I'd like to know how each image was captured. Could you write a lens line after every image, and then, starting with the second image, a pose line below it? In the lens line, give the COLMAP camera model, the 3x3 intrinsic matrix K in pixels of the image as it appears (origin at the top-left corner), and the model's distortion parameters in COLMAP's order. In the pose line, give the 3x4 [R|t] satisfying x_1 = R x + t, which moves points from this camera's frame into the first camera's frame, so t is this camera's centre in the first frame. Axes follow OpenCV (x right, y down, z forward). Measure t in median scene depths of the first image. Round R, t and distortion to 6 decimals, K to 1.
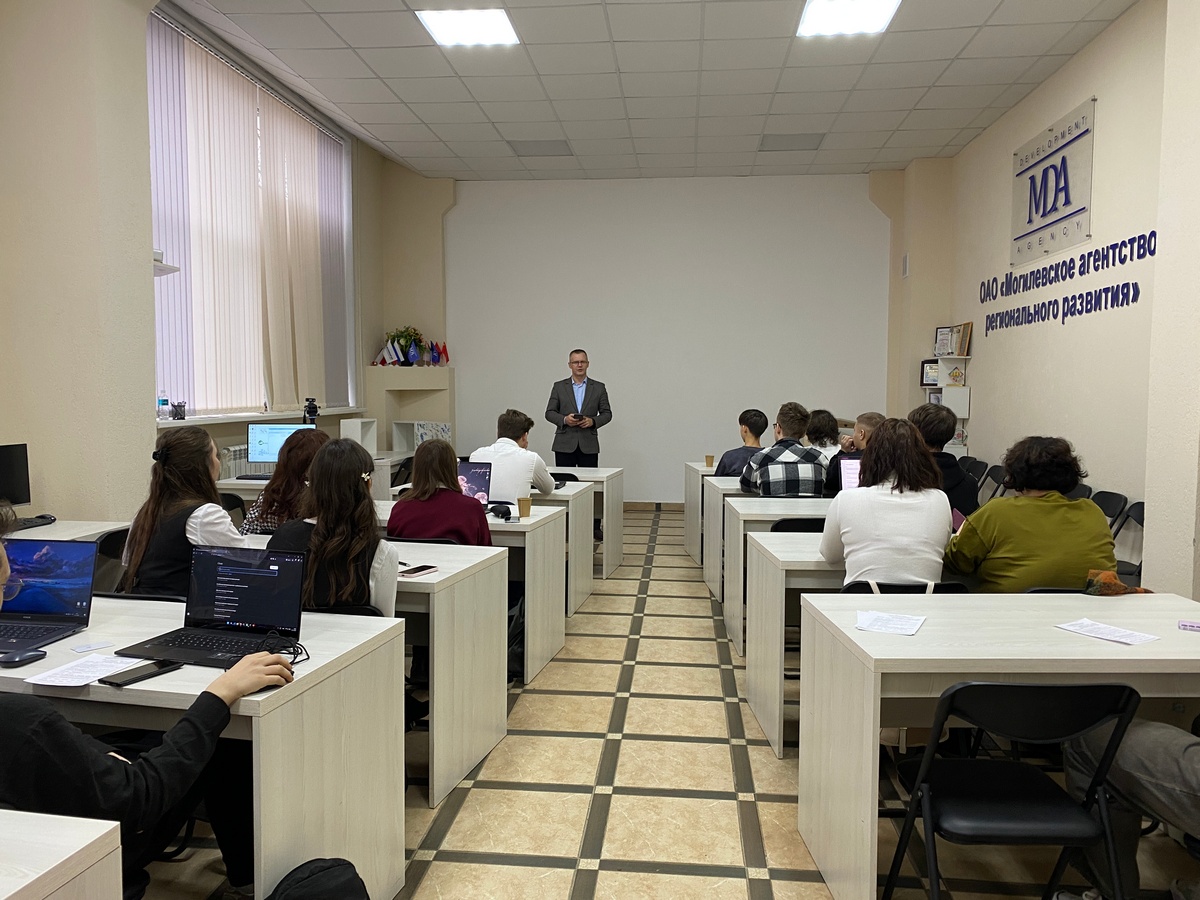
lens RADIAL K [[899.1, 0, 600.4], [0, 899.1, 448.7], [0, 0, 1]] dist [0.043219, -0.031739]
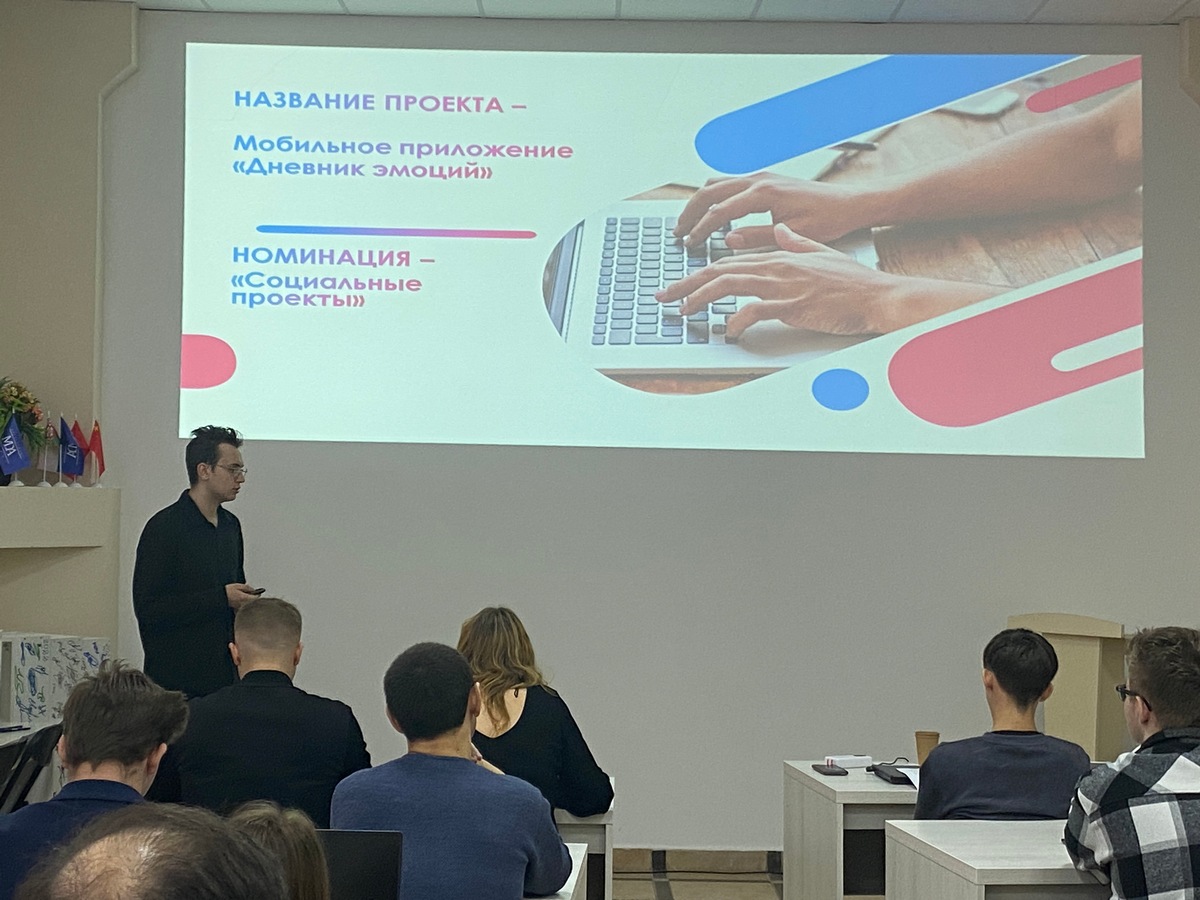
lens RADIAL K [[2077.4, 0, 596.1], [0, 2077.4, 414.2], [0, 0, 1]] dist [0.092639, 0.000000]
pose [[0.994782, 0.014547, 0.100982, -0.079743], [-0.002496, 0.992957, -0.118448, -0.027186], [-0.101993, 0.117578, 0.987812, 0.167116]]
